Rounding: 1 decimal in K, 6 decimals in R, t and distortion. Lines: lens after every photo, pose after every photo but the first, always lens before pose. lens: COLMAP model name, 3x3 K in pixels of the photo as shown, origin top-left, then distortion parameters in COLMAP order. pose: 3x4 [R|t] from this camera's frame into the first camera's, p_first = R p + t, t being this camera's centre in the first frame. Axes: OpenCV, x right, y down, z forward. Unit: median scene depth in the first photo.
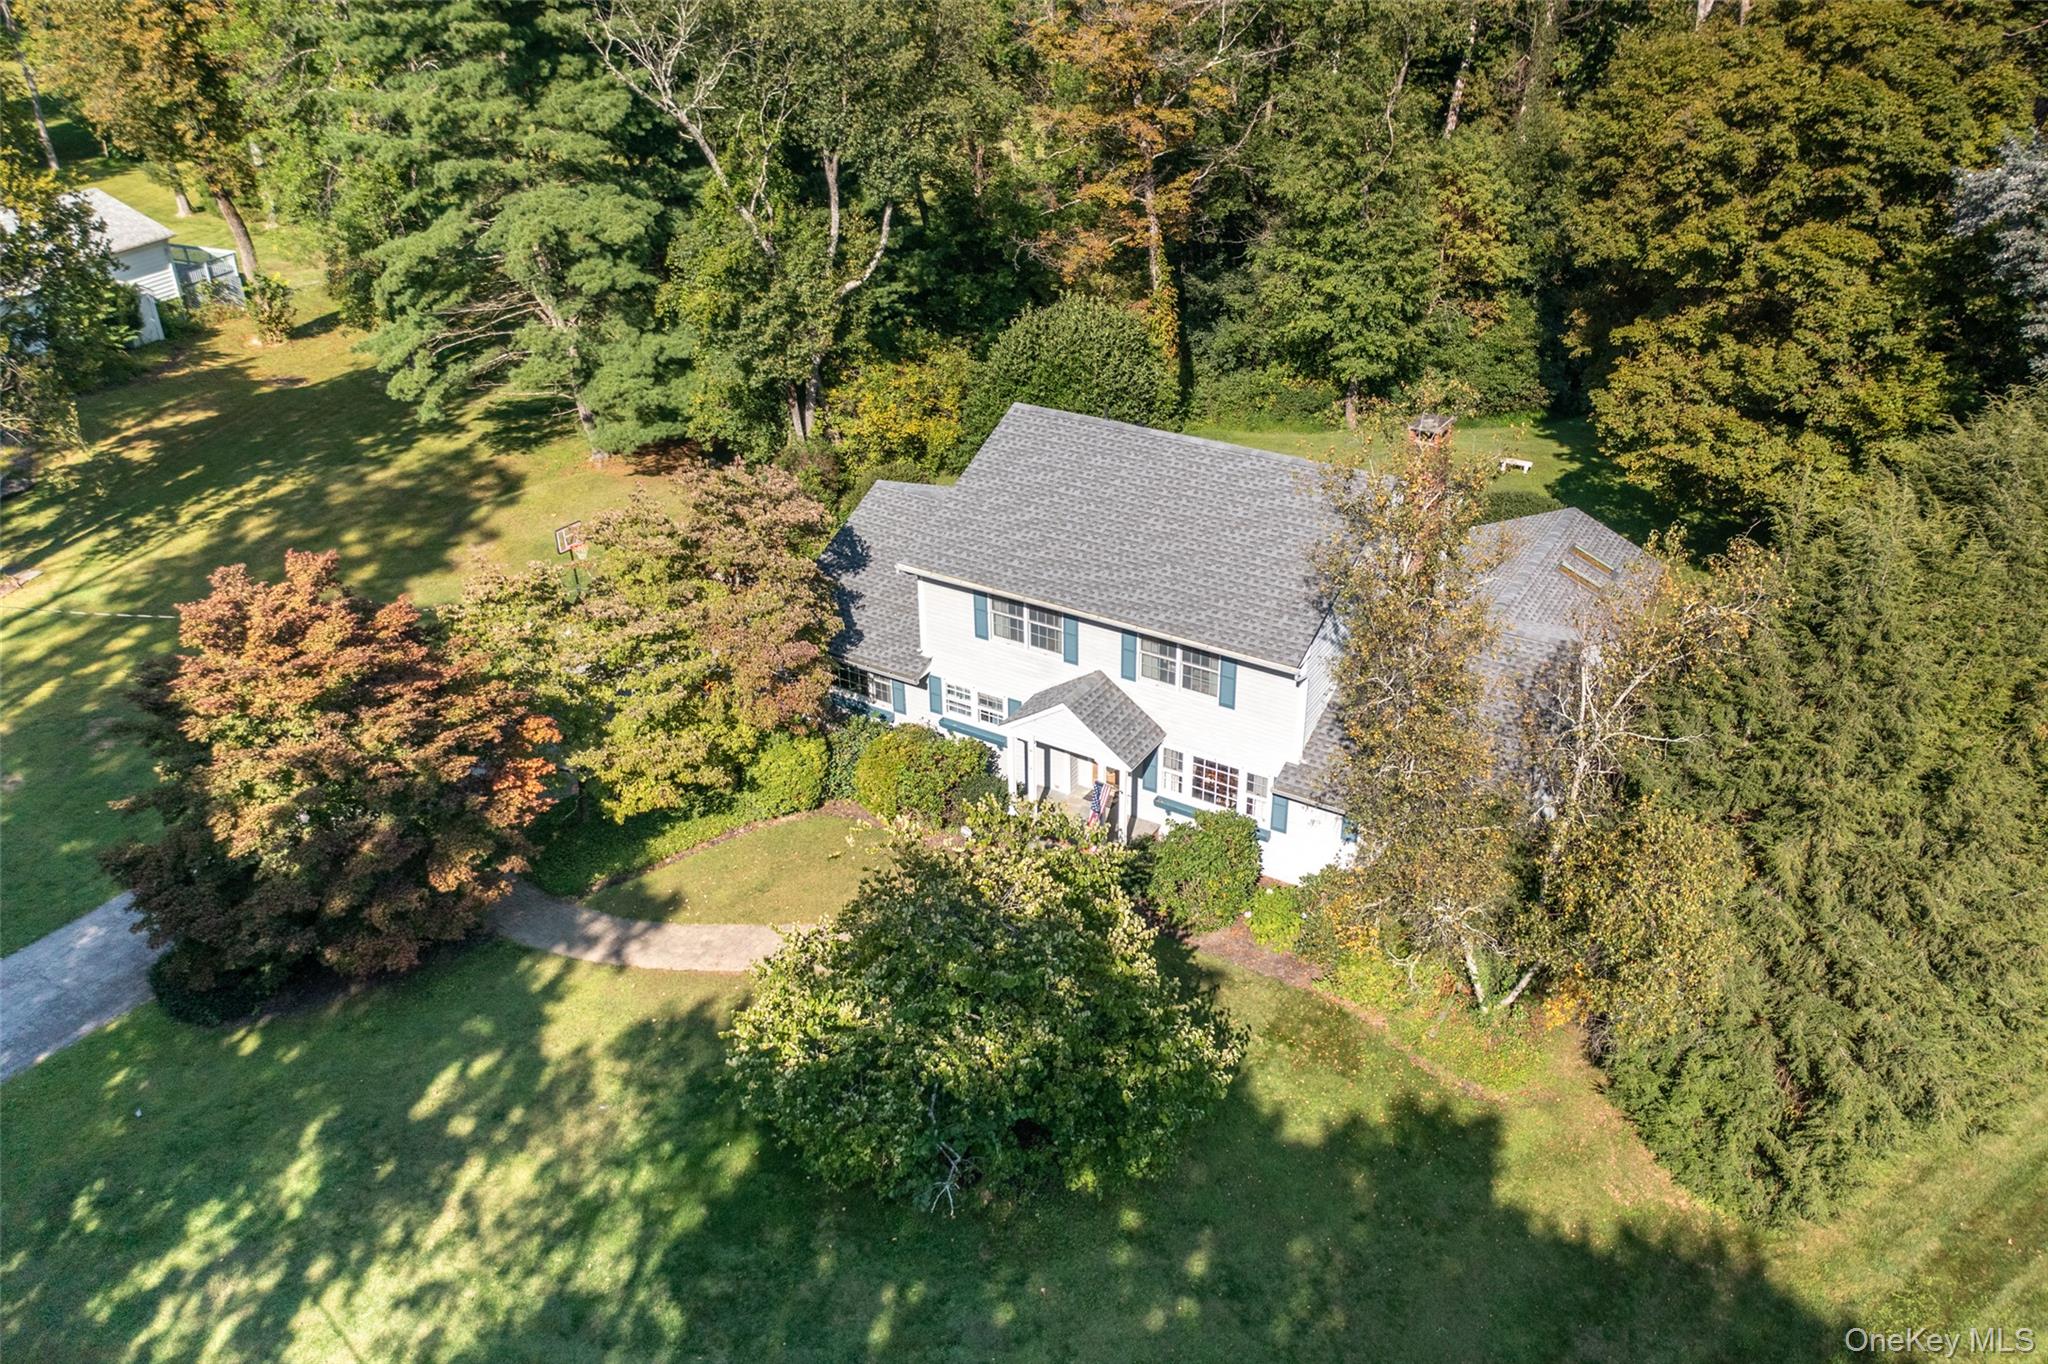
lens RADIAL K [[1612.5, 0, 1037.9], [0, 1612.5, 686.2], [0, 0, 1]] dist [-0.023601, -0.000732]
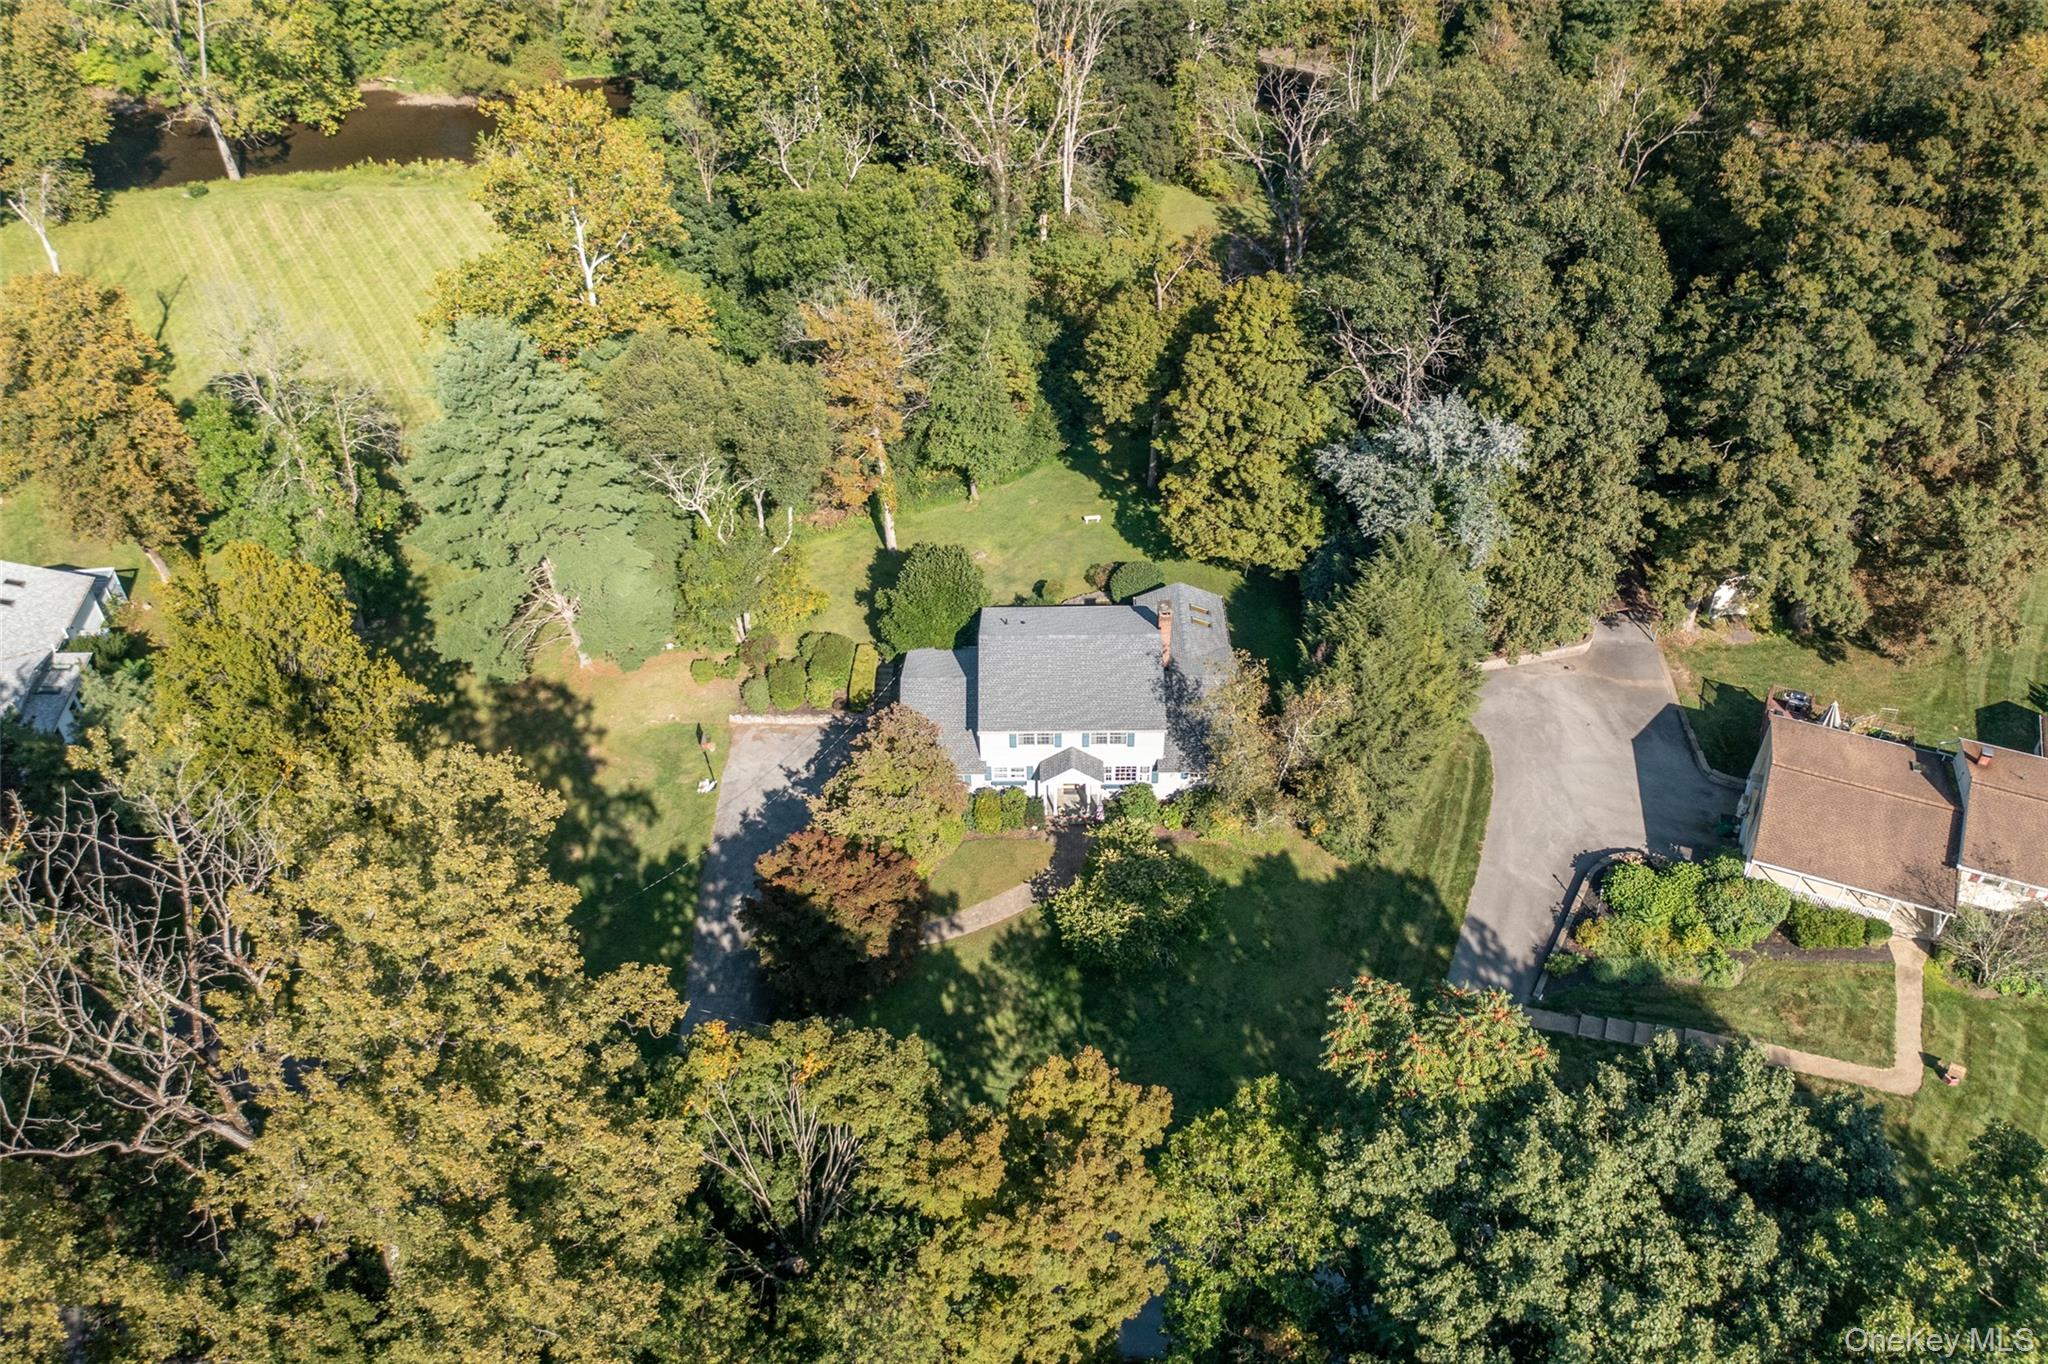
lens RADIAL K [[1612.5, 0, 980.9], [0, 1612.5, 705.4], [0, 0, 1]] dist [-0.023601, -0.000732]
pose [[0.863423, -0.343961, 0.369040, -0.895987], [0.259449, 0.930128, 0.259899, -0.688510], [-0.432650, -0.128655, 0.892335, -1.024473]]
